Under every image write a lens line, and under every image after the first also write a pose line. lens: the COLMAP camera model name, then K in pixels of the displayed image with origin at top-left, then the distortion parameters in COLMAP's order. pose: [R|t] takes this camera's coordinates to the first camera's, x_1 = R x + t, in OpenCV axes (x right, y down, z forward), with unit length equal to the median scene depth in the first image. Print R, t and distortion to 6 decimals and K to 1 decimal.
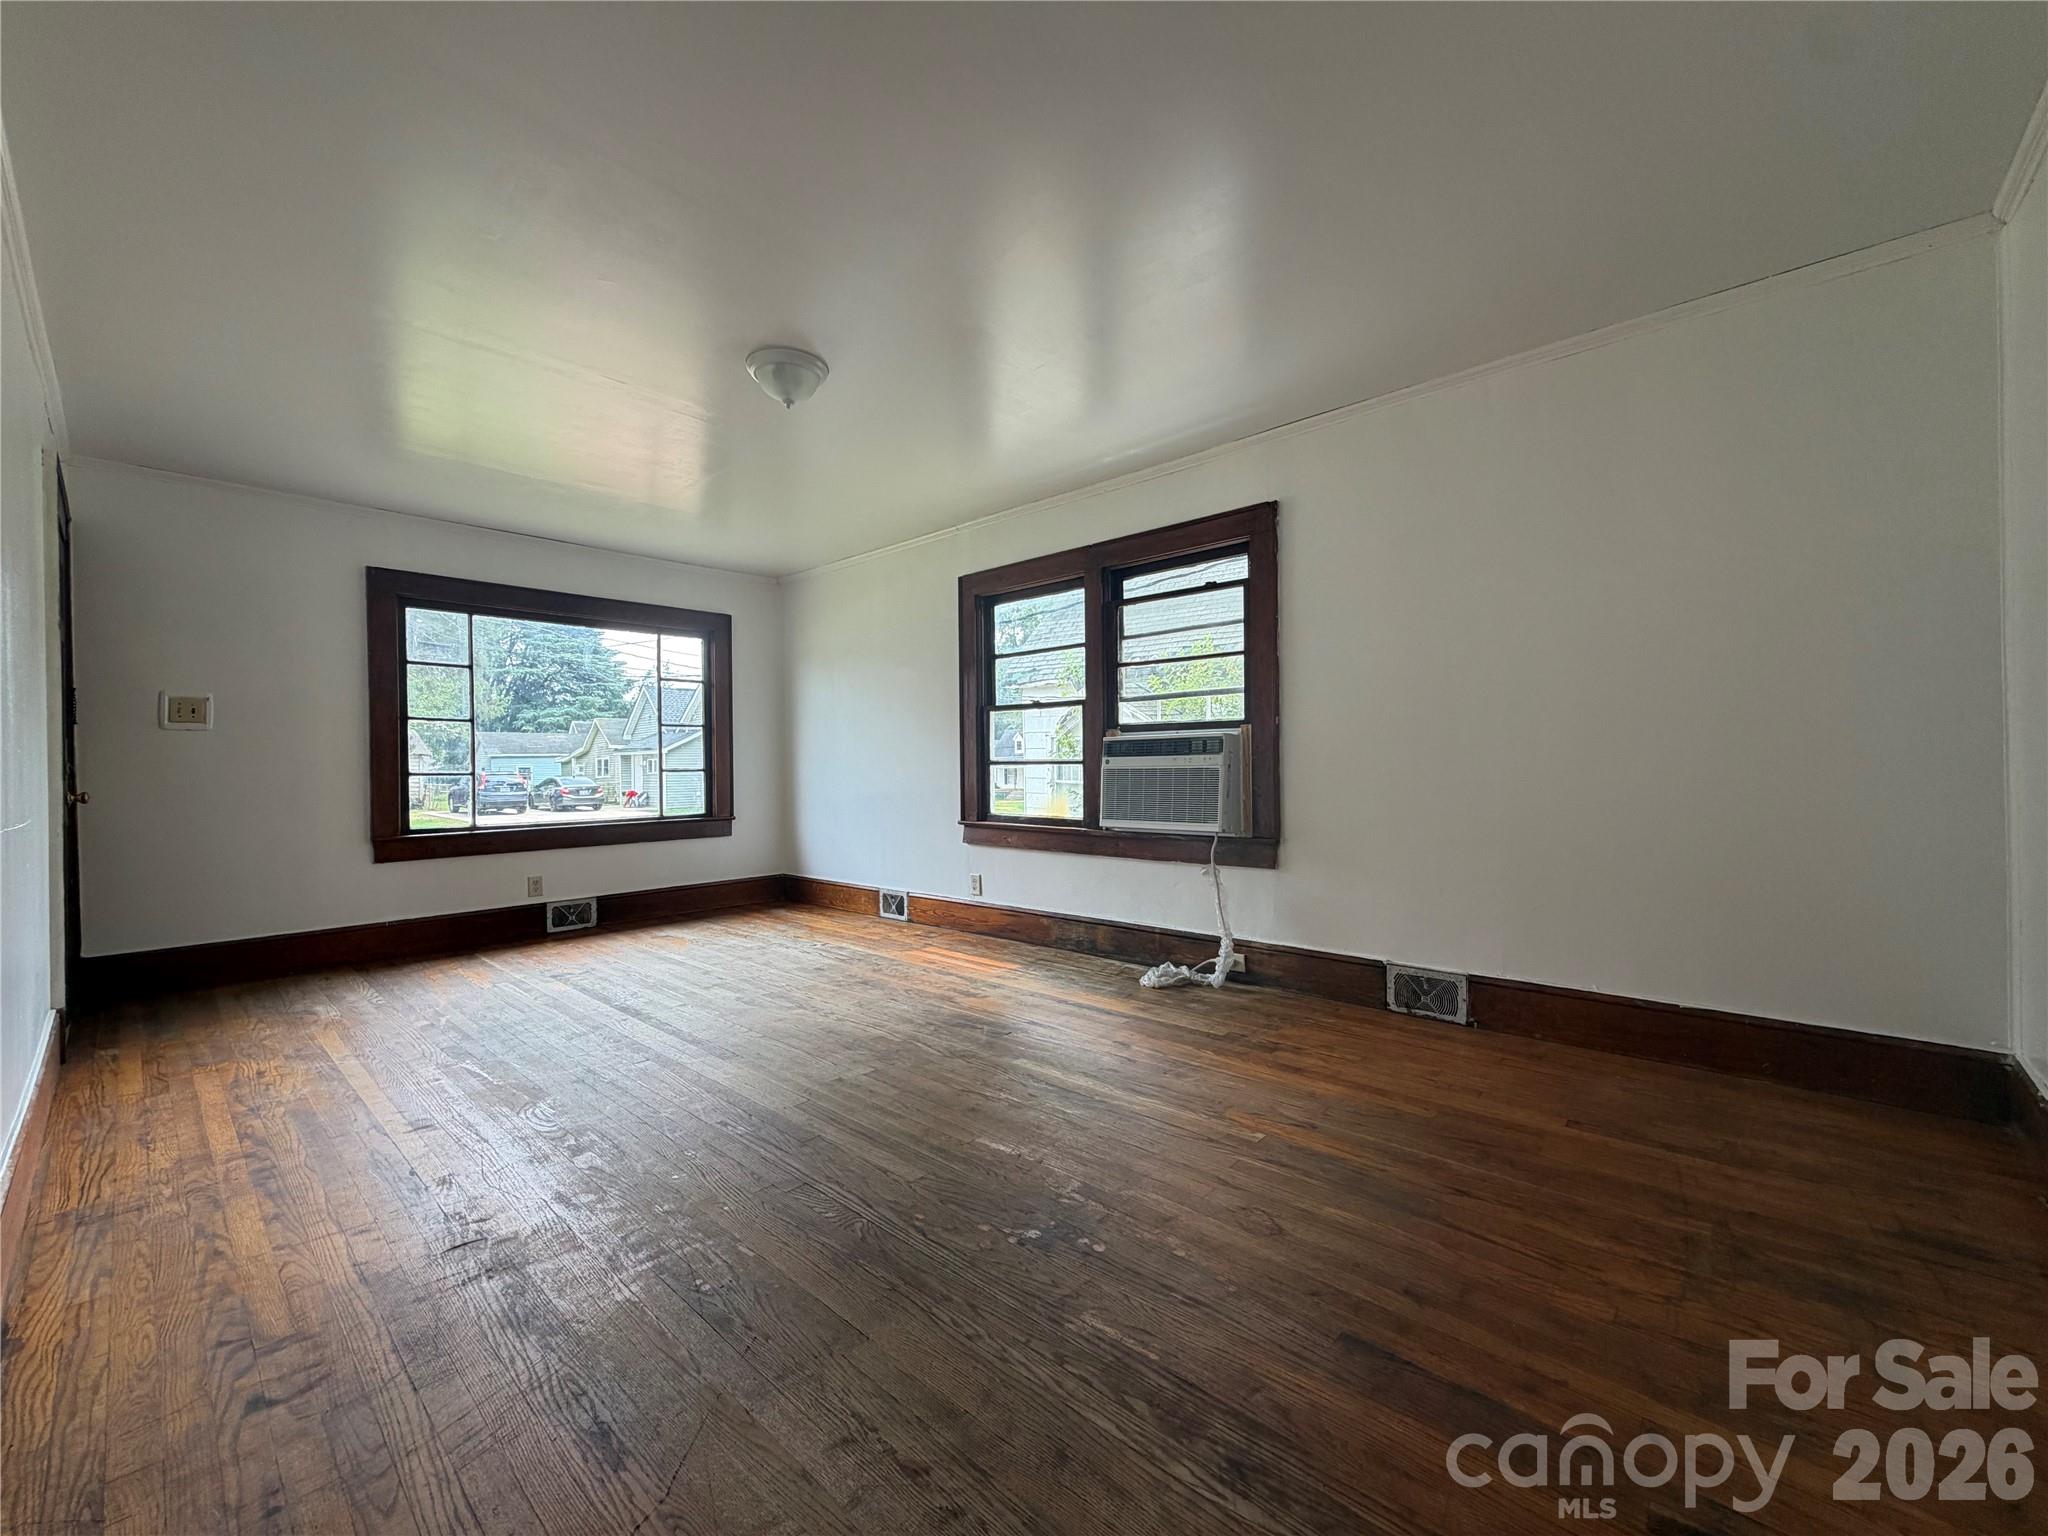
lens RADIAL K [[815.3, 0, 1021.6], [0, 815.3, 771.0], [0, 0, 1]] dist [-0.000804, 0.000277]
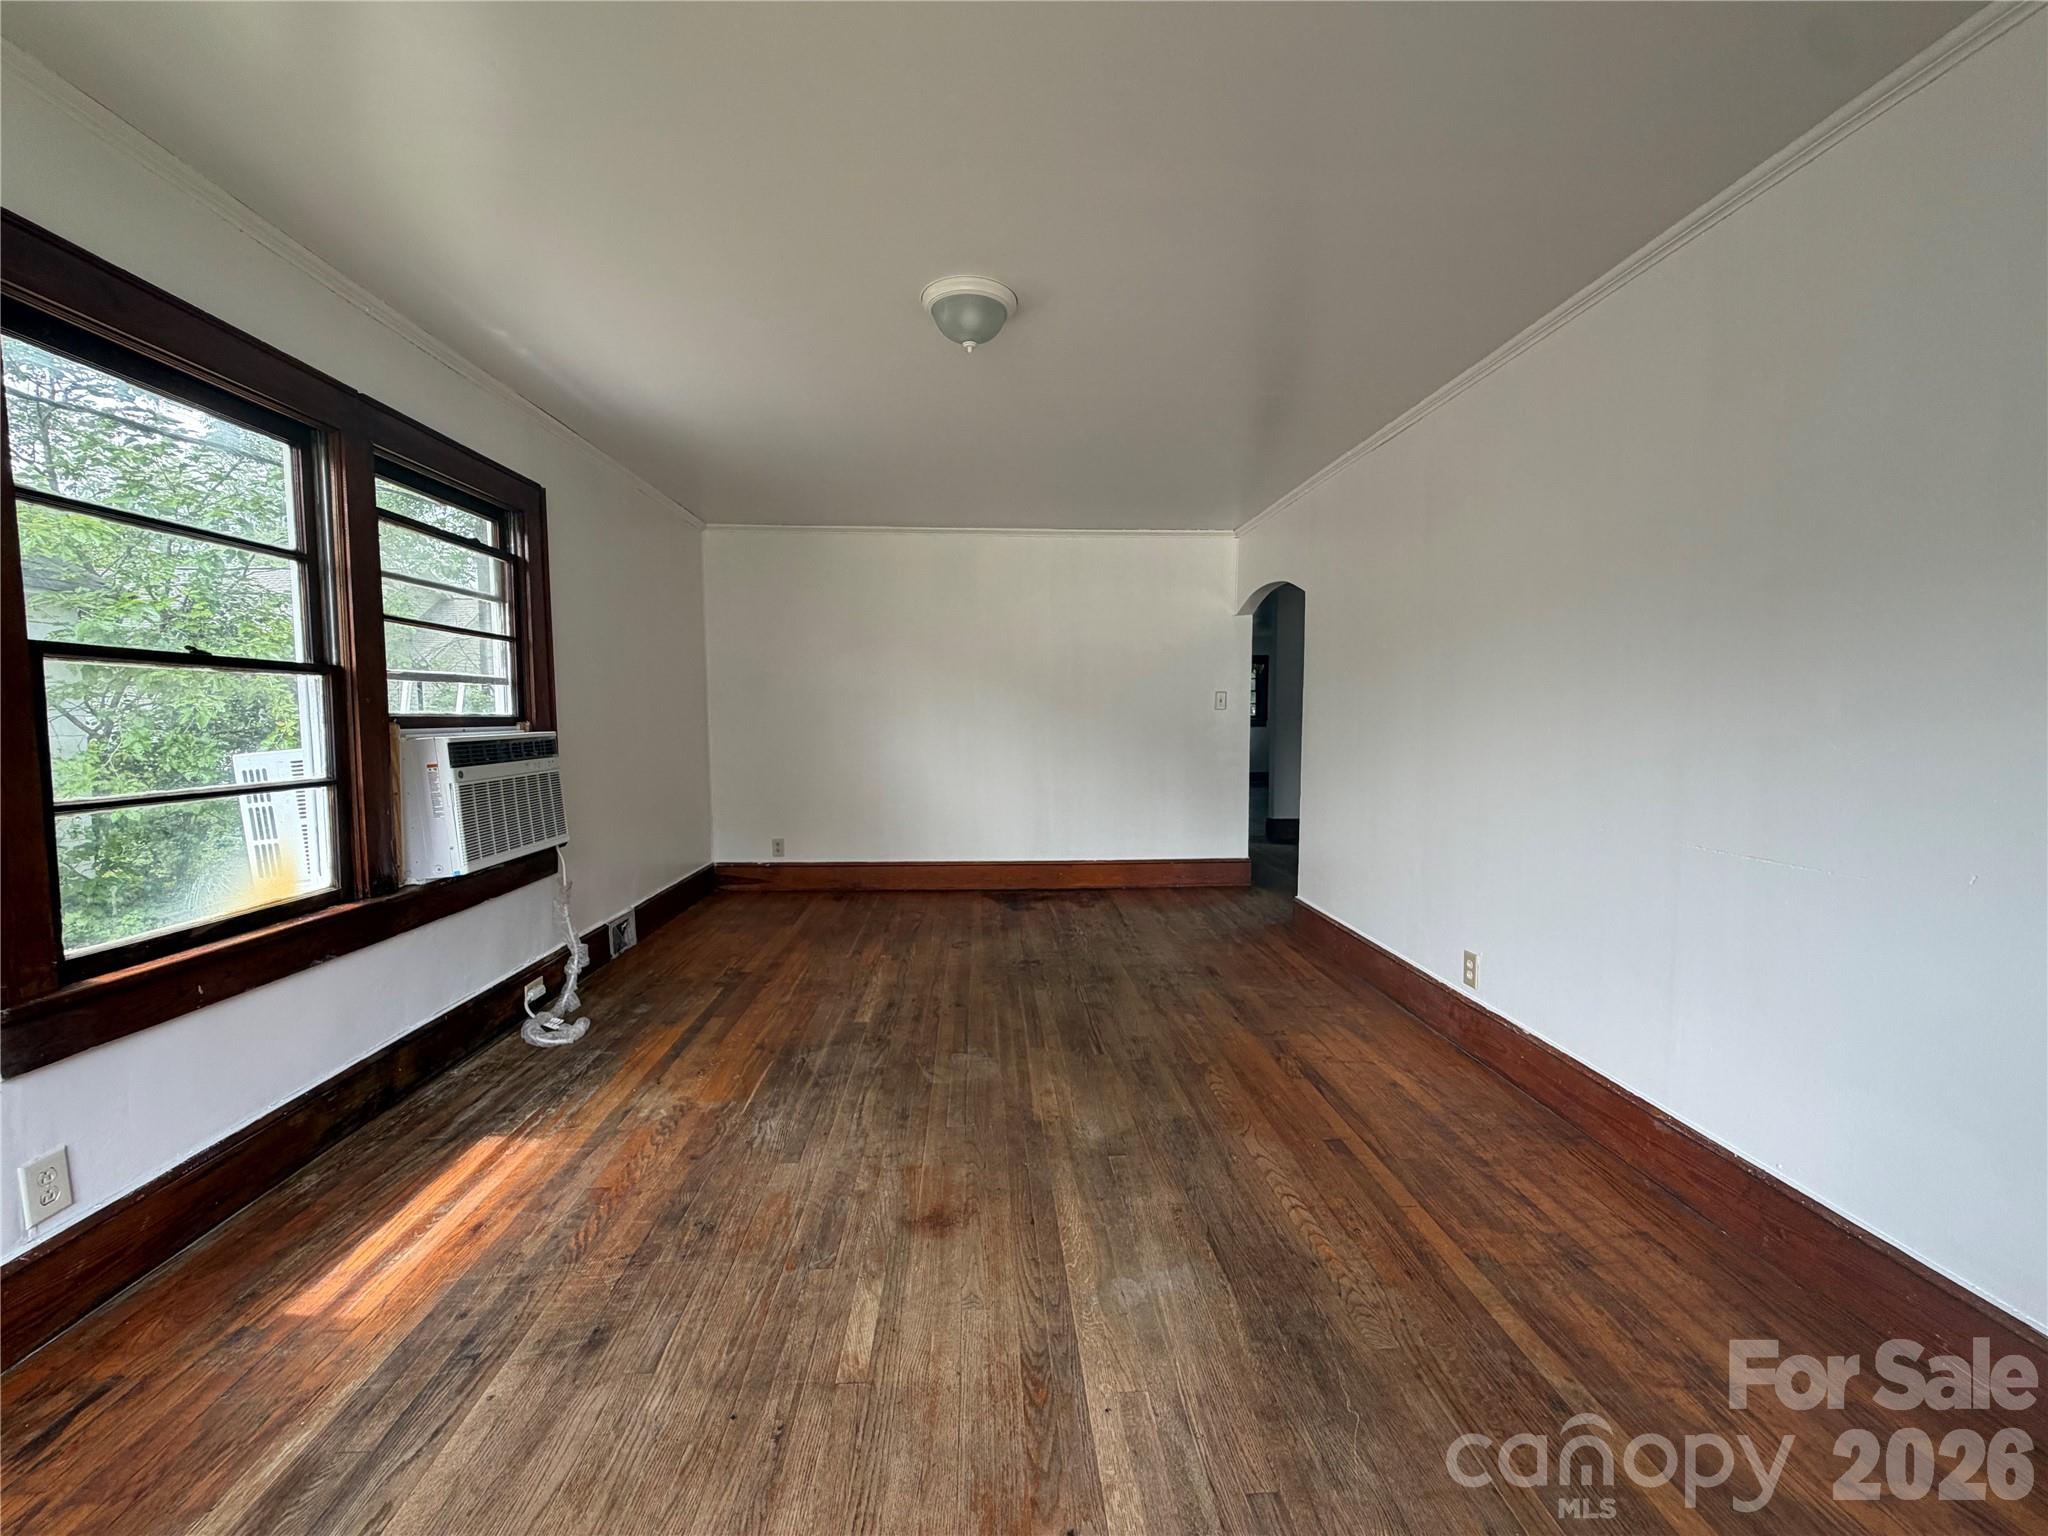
lens RADIAL K [[816.9, 0, 1021.0], [0, 816.9, 769.3], [0, 0, 1]] dist [-0.002459, -0.000207]
pose [[-0.713425, -0.036631, 0.699774, -0.760522], [0.013898, 0.997697, 0.066396, -0.059520], [-0.700594, 0.057093, -0.711272, 1.300227]]
